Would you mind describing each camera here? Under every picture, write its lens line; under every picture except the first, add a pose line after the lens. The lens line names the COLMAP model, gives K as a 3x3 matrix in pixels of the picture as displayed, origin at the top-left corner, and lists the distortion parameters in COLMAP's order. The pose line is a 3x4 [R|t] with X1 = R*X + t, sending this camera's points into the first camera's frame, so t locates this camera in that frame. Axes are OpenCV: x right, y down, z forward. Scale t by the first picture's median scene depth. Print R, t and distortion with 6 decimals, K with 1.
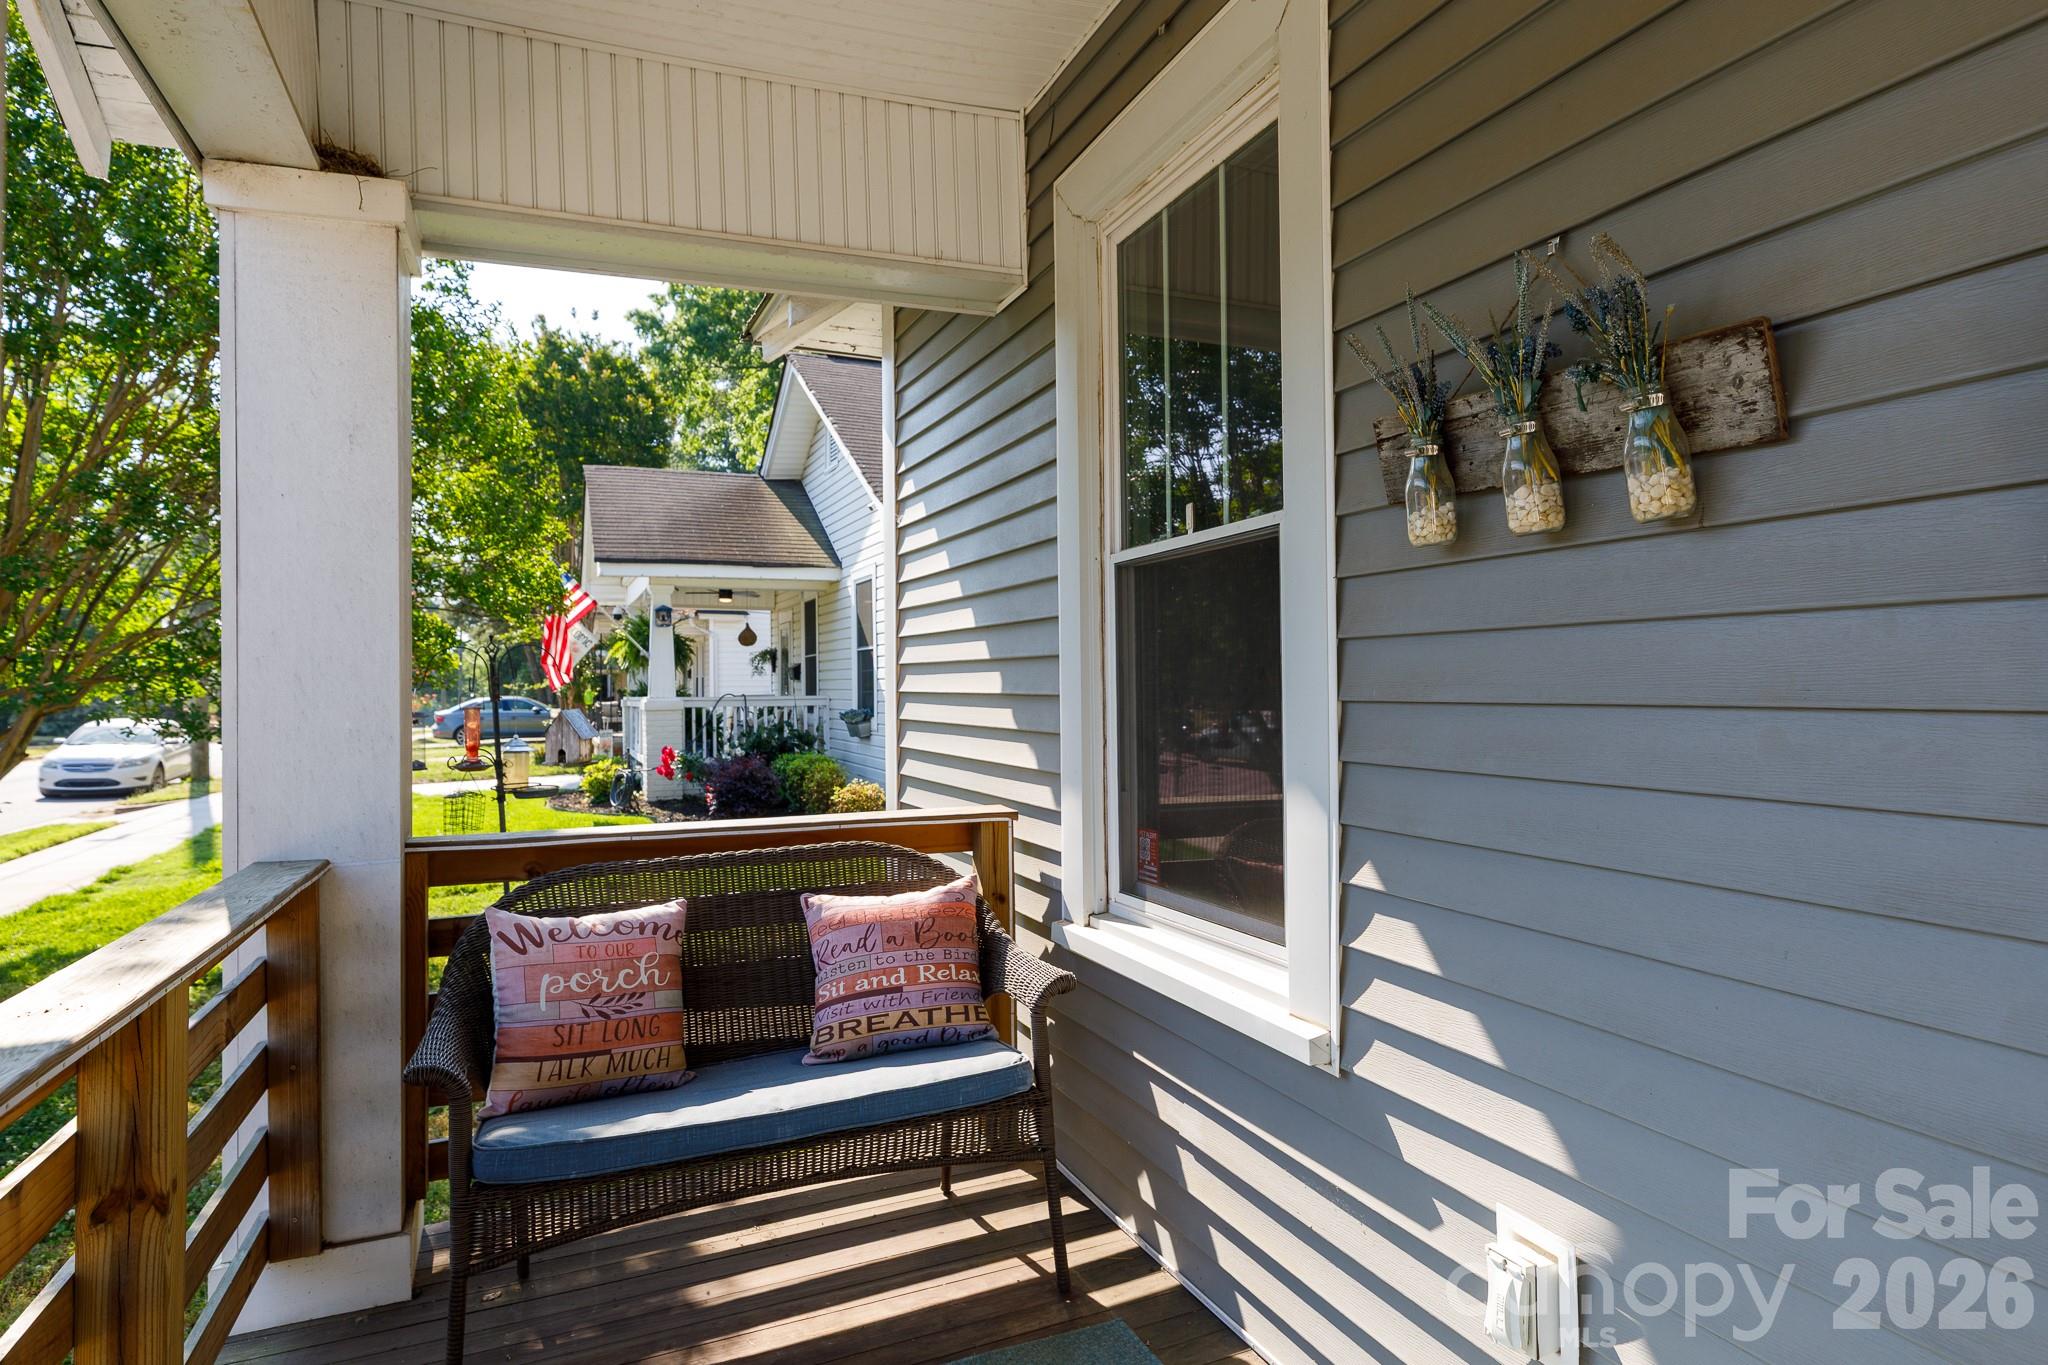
lens RADIAL K [[1175.4, 0, 1035.7], [0, 1175.4, 676.7], [0, 0, 1]] dist [-0.004496, -0.000600]
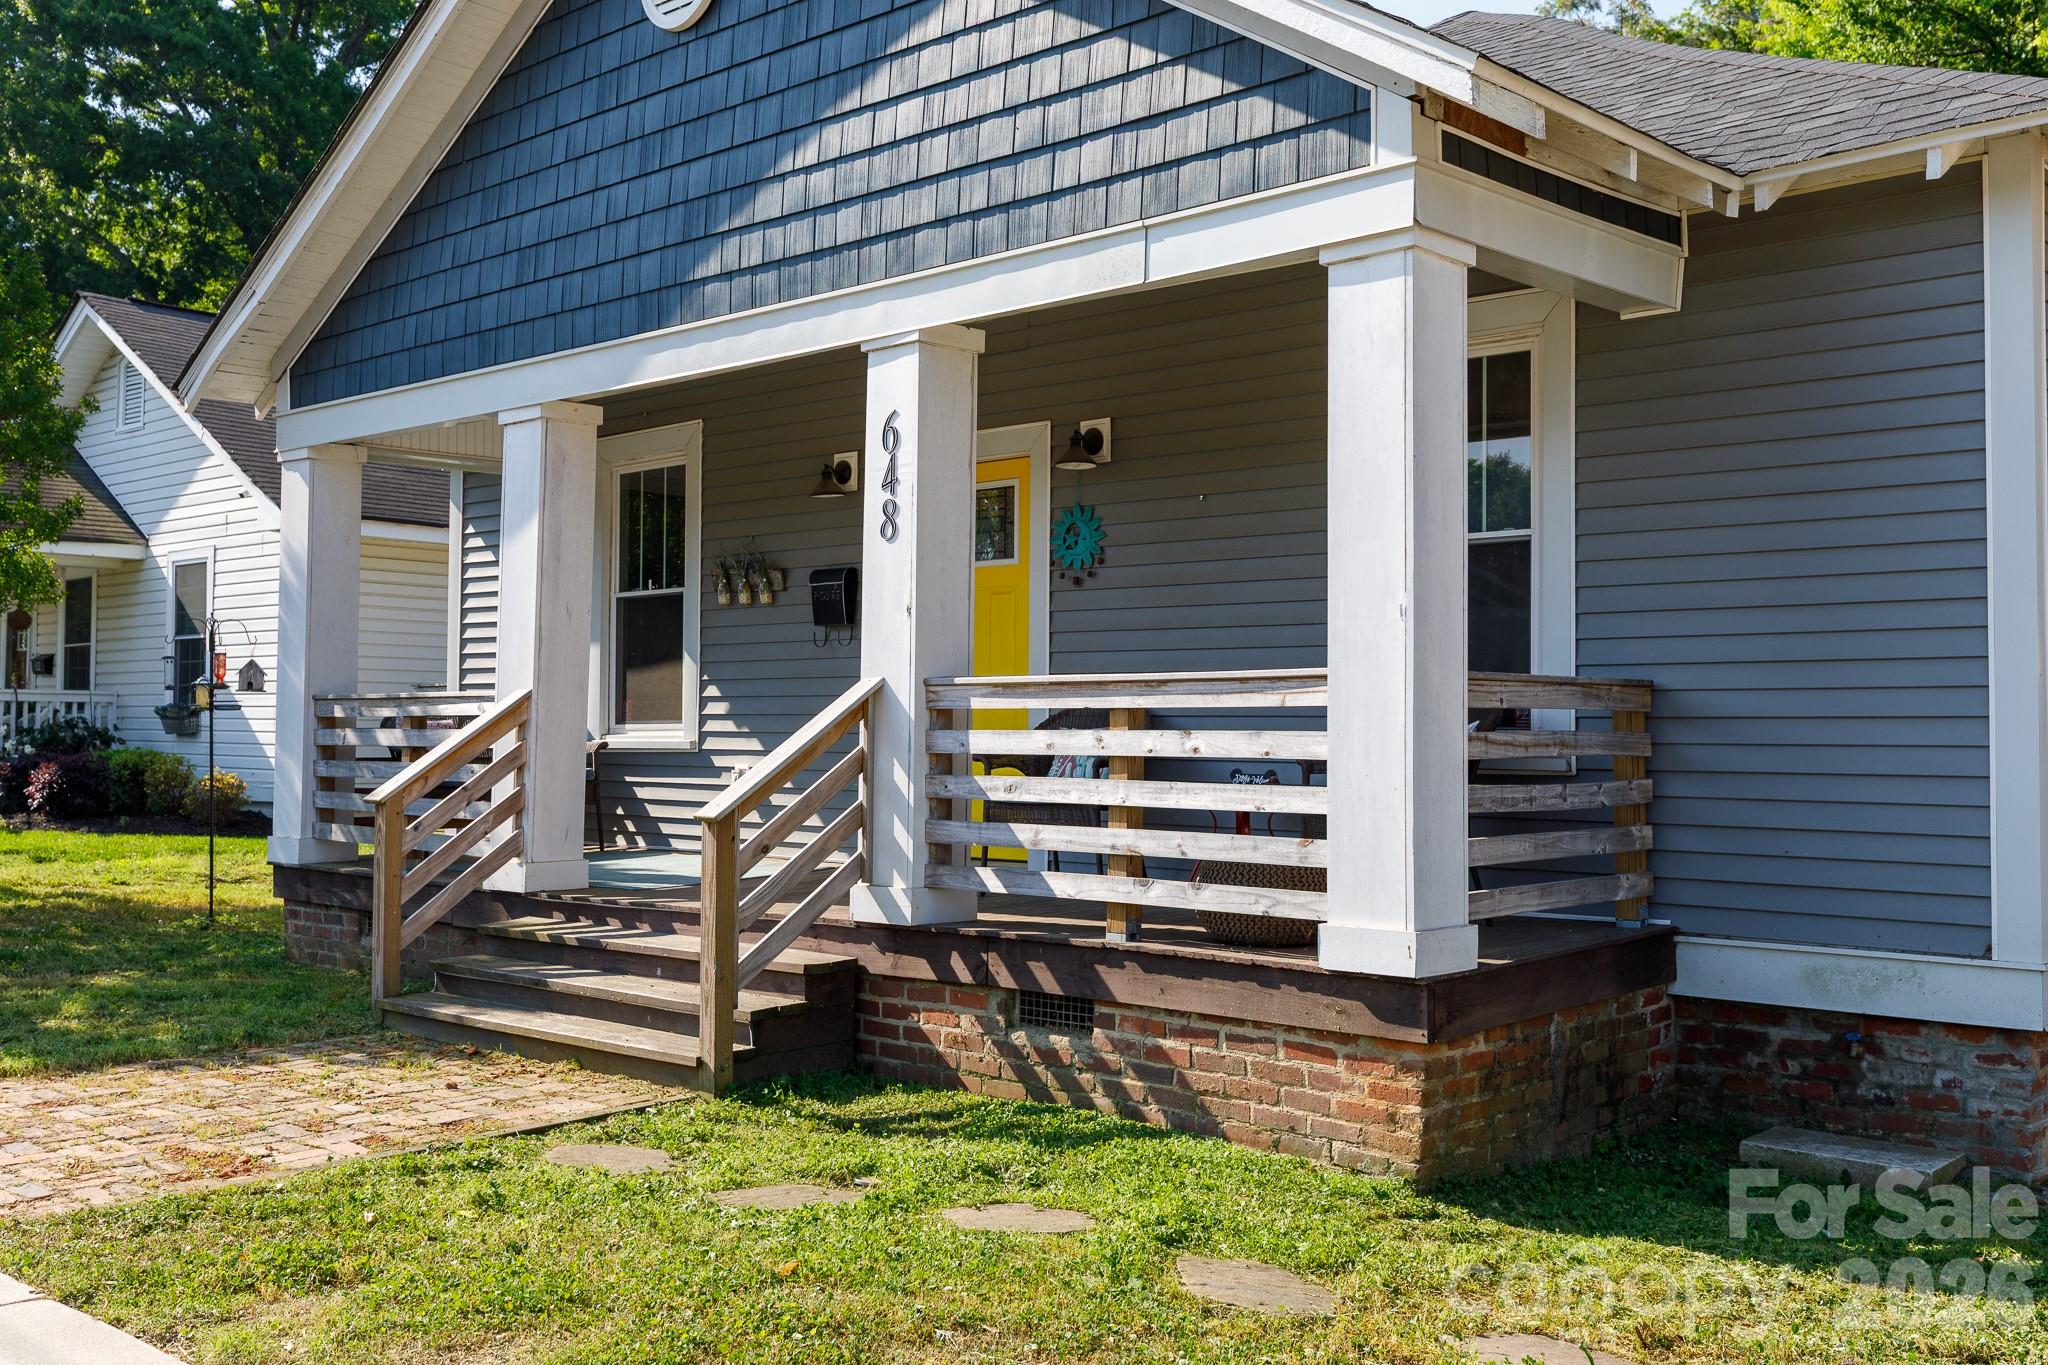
lens RADIAL K [[2034.6, 0, 1034.3], [0, 2034.6, 669.9], [0, 0, 1]] dist [0.025742, 0.000000]
pose [[0.914349, 0.030376, 0.403785, -1.337158], [-0.019376, 0.999322, -0.031301, 0.277570], [-0.404462, 0.020797, 0.914318, -5.168308]]
